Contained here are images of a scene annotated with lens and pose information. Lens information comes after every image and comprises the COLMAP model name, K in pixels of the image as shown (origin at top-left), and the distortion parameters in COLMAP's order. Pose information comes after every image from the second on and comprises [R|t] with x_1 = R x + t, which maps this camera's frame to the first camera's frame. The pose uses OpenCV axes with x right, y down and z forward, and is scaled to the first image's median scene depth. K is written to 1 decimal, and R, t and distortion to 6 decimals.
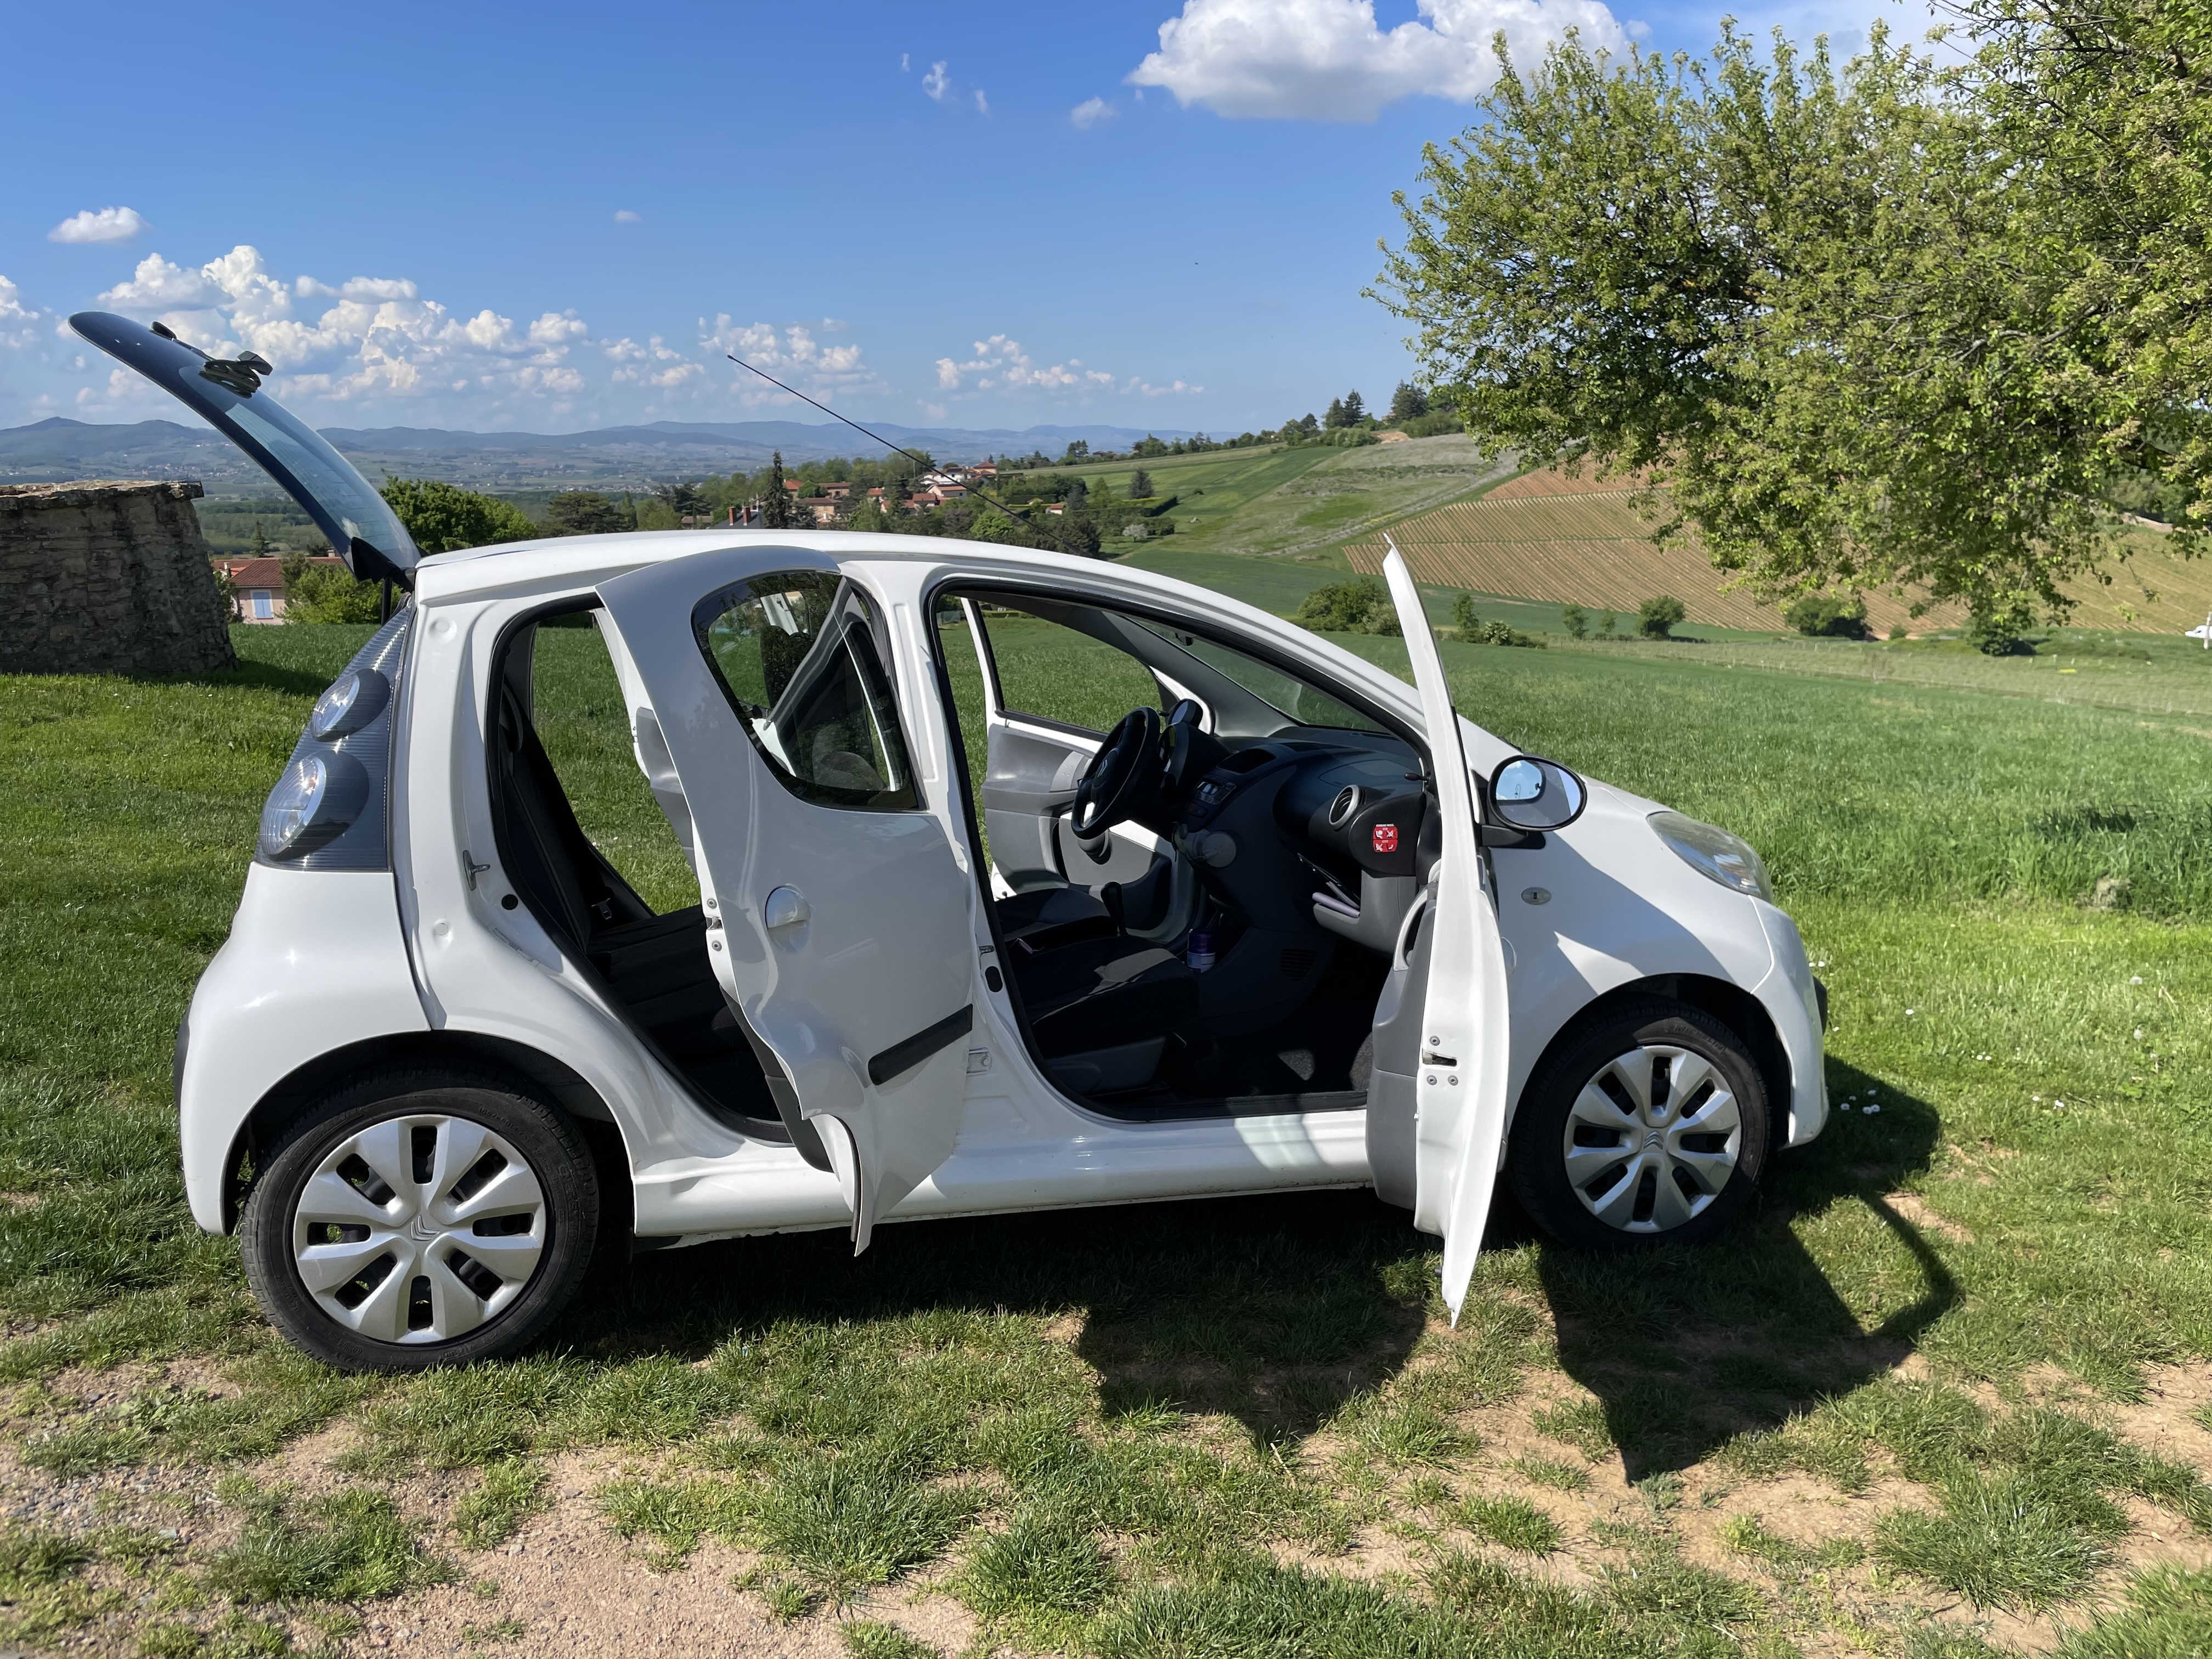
lens RADIAL K [[1674.1, 0, 1087.6], [0, 1674.1, 825.6], [0, 0, 1]] dist [0.087318, -0.121141]
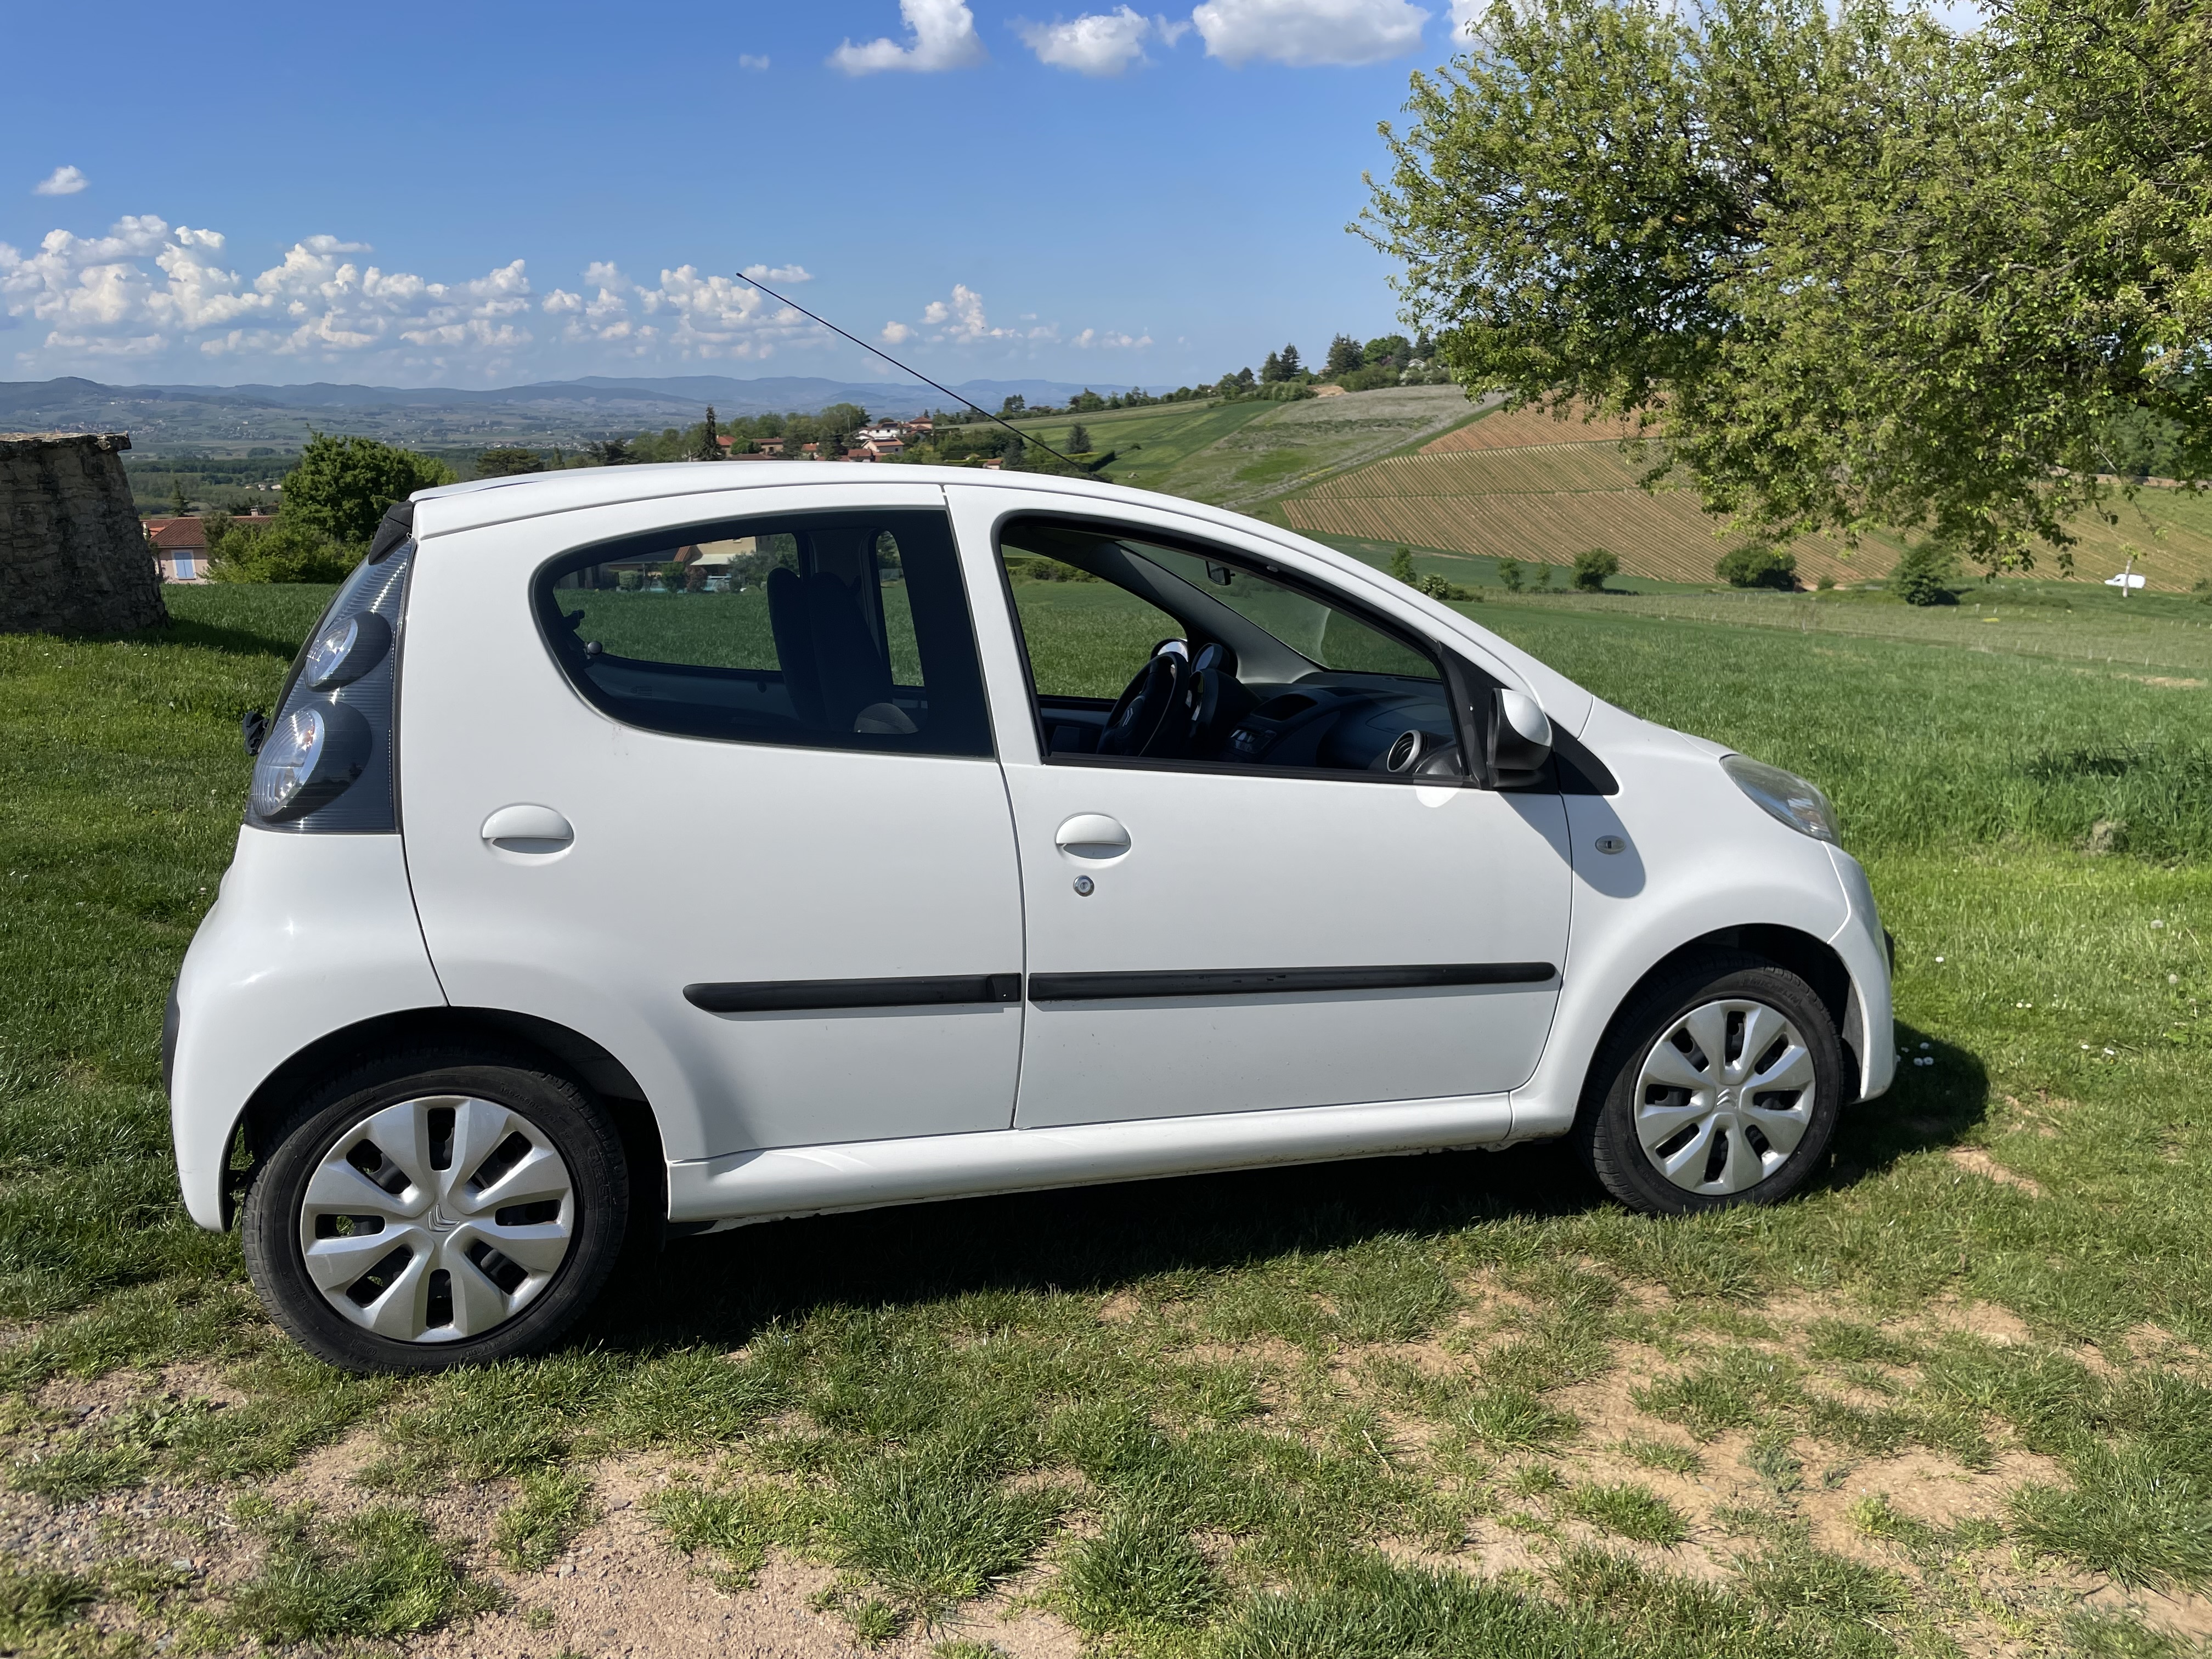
lens RADIAL K [[1669.6, 0, 1084.7], [0, 1669.6, 827.0], [0, 0, 1]] dist [0.083451, -0.114471]
pose [[0.999361, -0.011336, 0.033893, -0.058845], [0.010429, 0.999586, 0.026816, 0.003114], [-0.034183, -0.026445, 0.999066, 0.062990]]
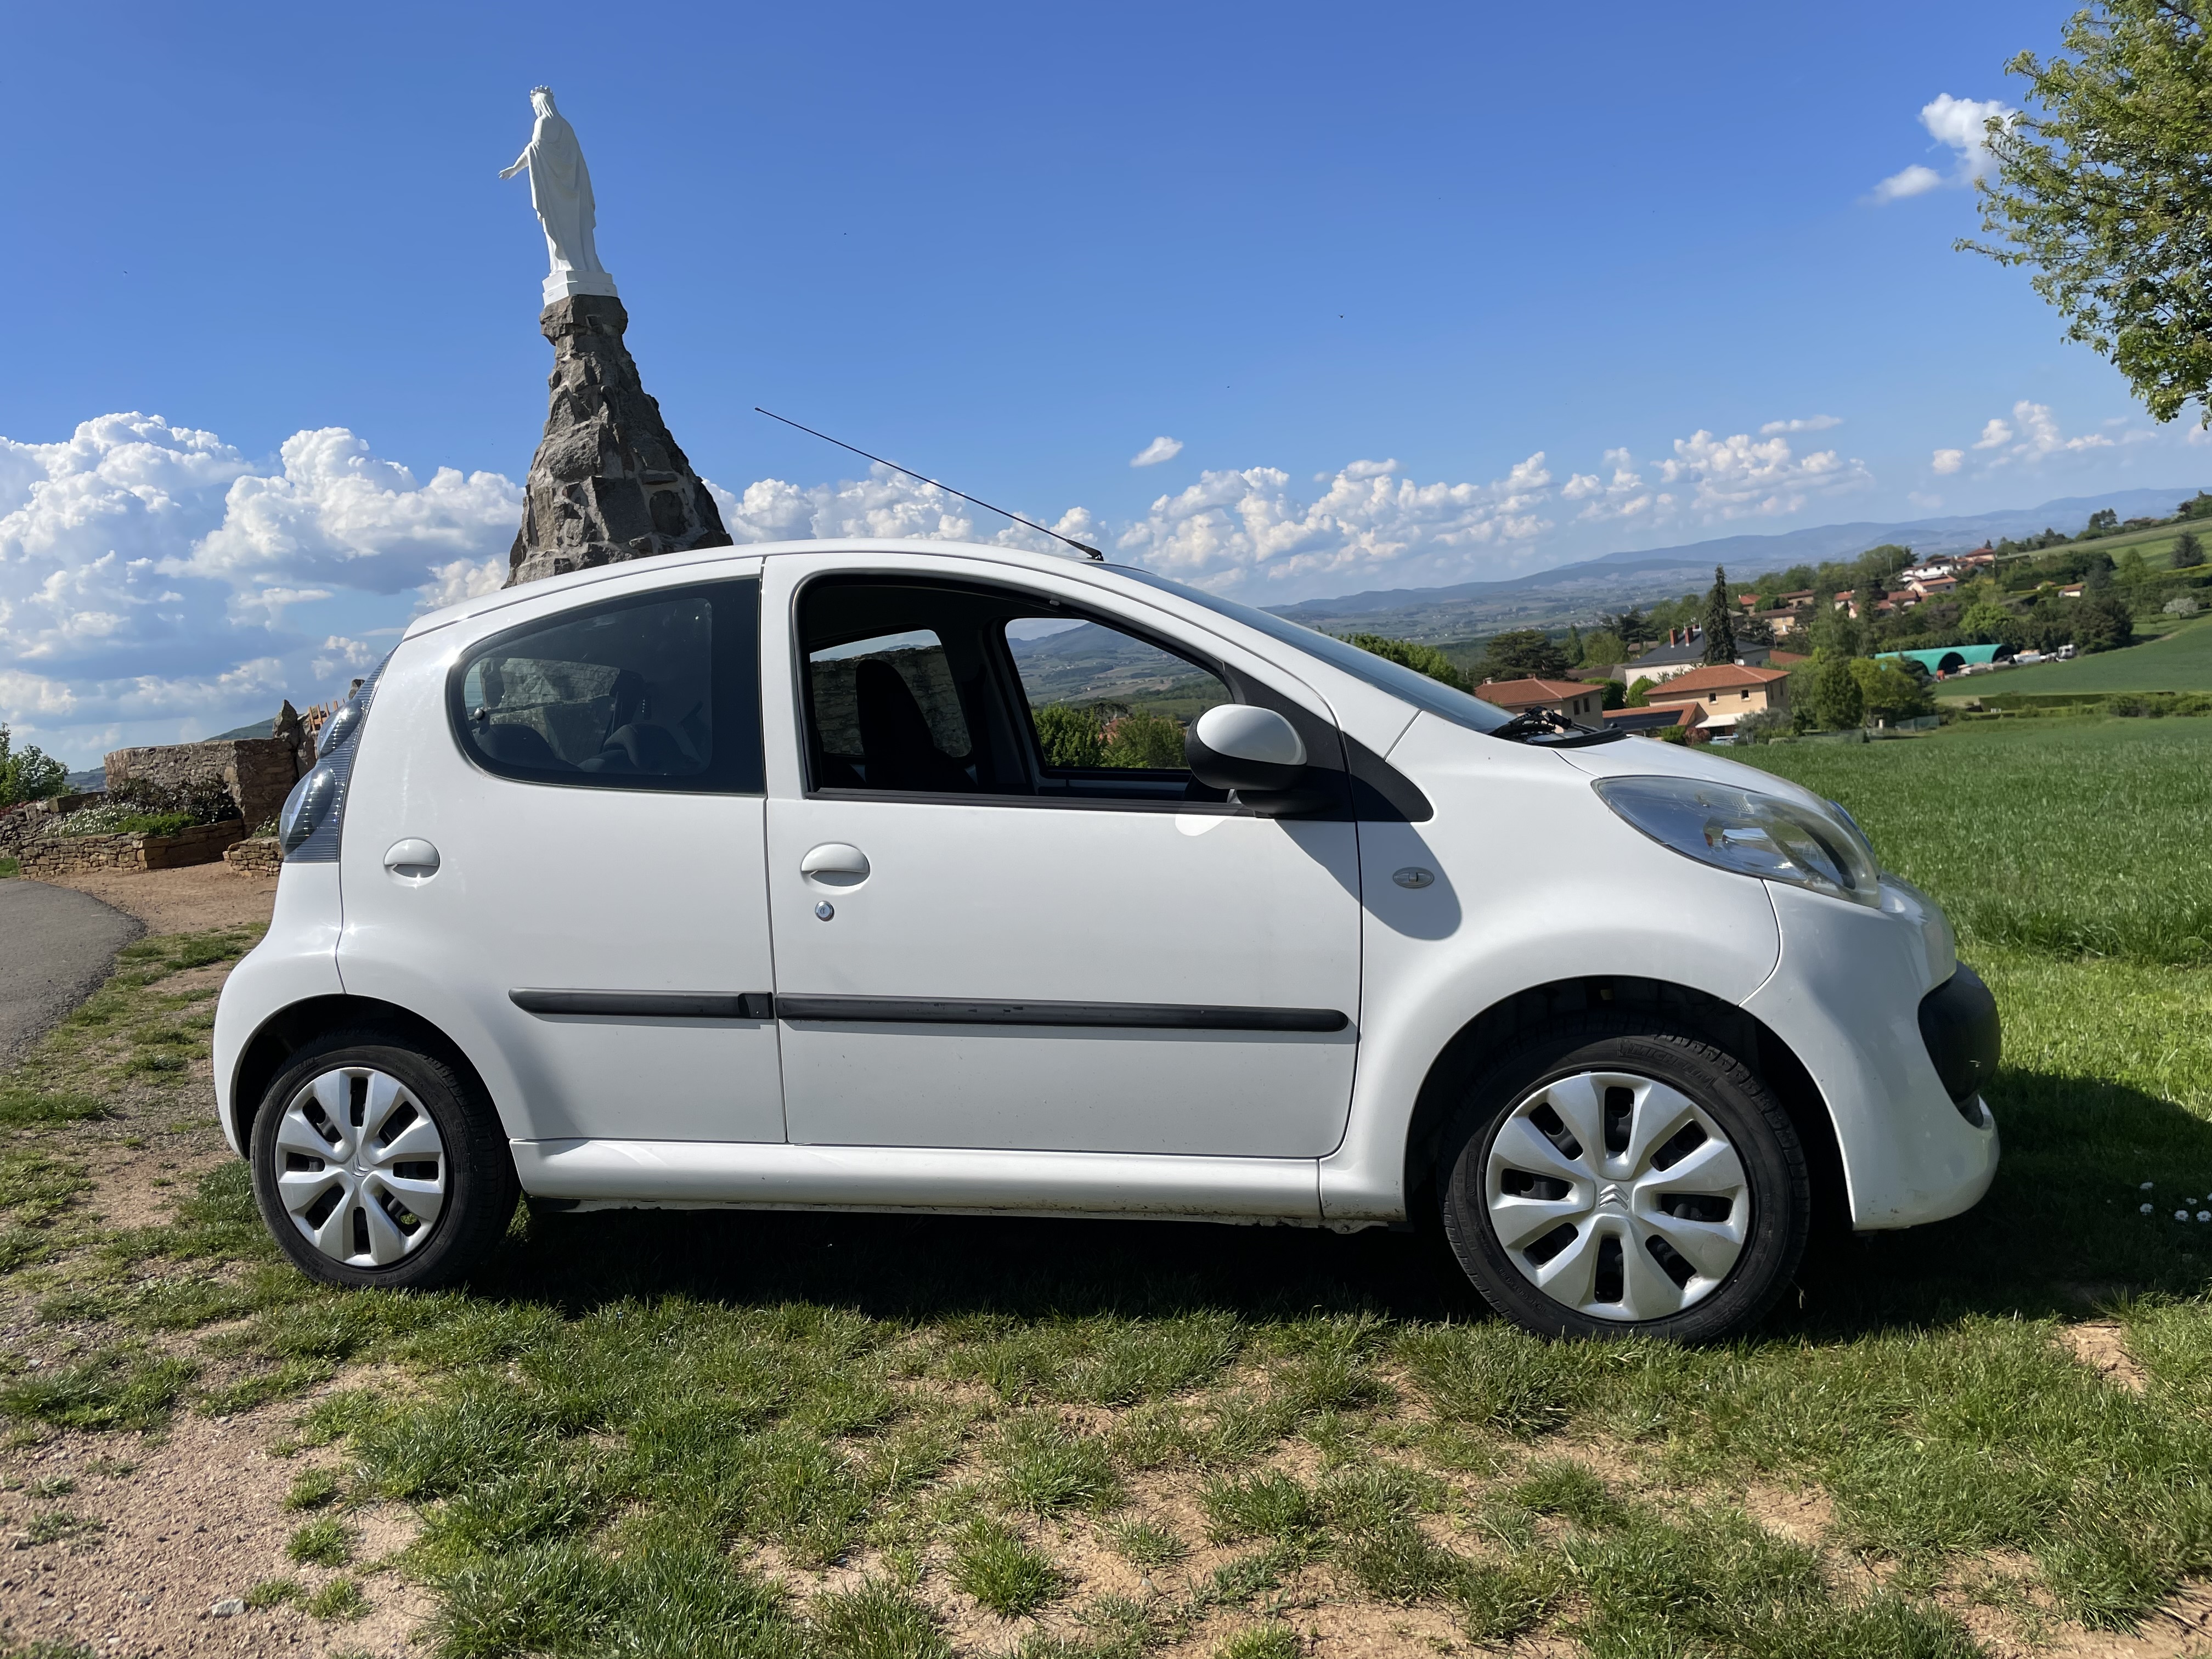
lens RADIAL K [[1674.1, 0, 1087.6], [0, 1674.1, 825.6], [0, 0, 1]] dist [0.087318, -0.121141]
pose [[0.849369, -0.041480, -0.526166, 0.506959], [-0.000405, 0.996856, -0.079239, 0.073239], [0.527799, 0.067516, 0.846682, 0.194616]]
